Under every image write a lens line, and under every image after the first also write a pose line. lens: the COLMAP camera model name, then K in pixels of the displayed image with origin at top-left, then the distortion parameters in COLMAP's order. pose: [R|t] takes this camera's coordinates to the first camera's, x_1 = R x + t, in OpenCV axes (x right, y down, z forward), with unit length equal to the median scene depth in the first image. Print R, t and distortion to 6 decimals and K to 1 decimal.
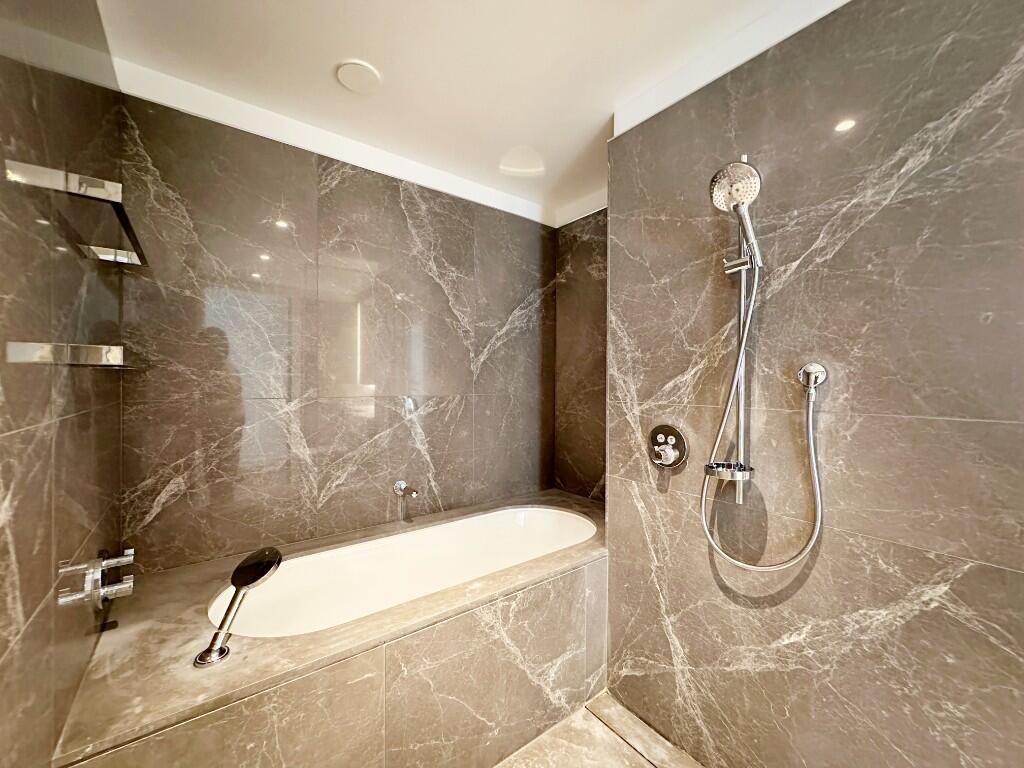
lens RADIAL K [[409.6, 0, 509.2], [0, 409.6, 383.6], [0, 0, 1]] dist [-0.001438, -0.000109]
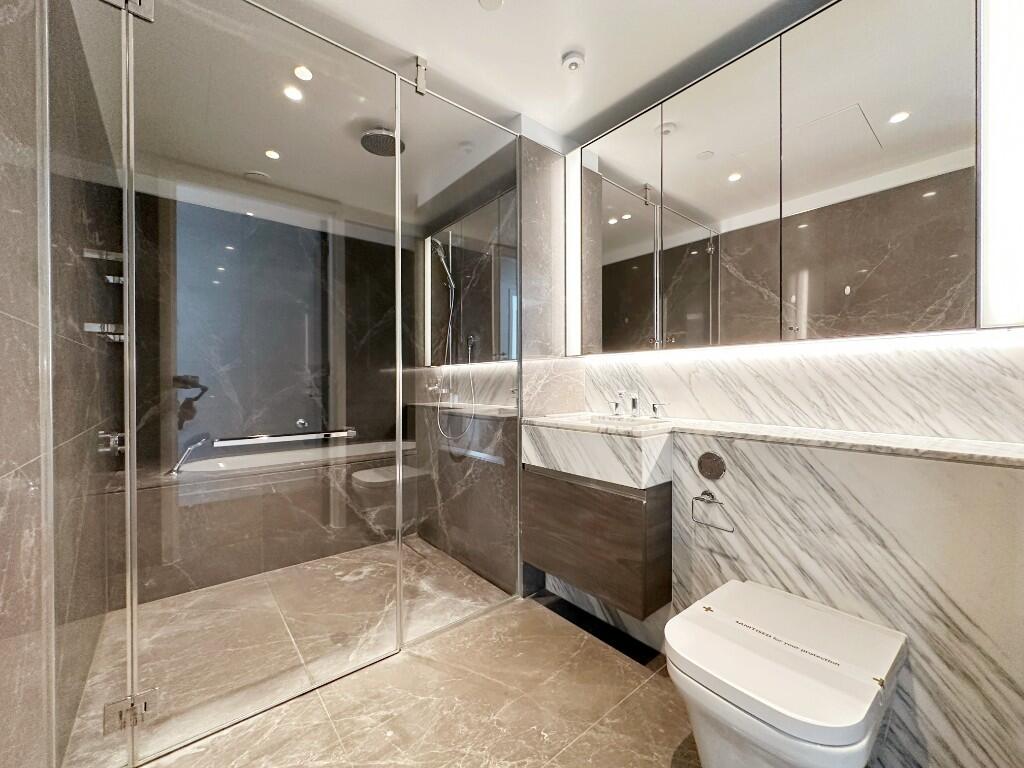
lens RADIAL K [[411.3, 0, 509.1], [0, 411.3, 384.3], [0, 0, 1]] dist [-0.000988, 0.000275]
pose [[0.999251, -0.008245, 0.037799, 0.650274], [0.008205, 0.999966, 0.001217, 0.151155], [-0.037808, -0.000906, 0.999285, -0.829511]]
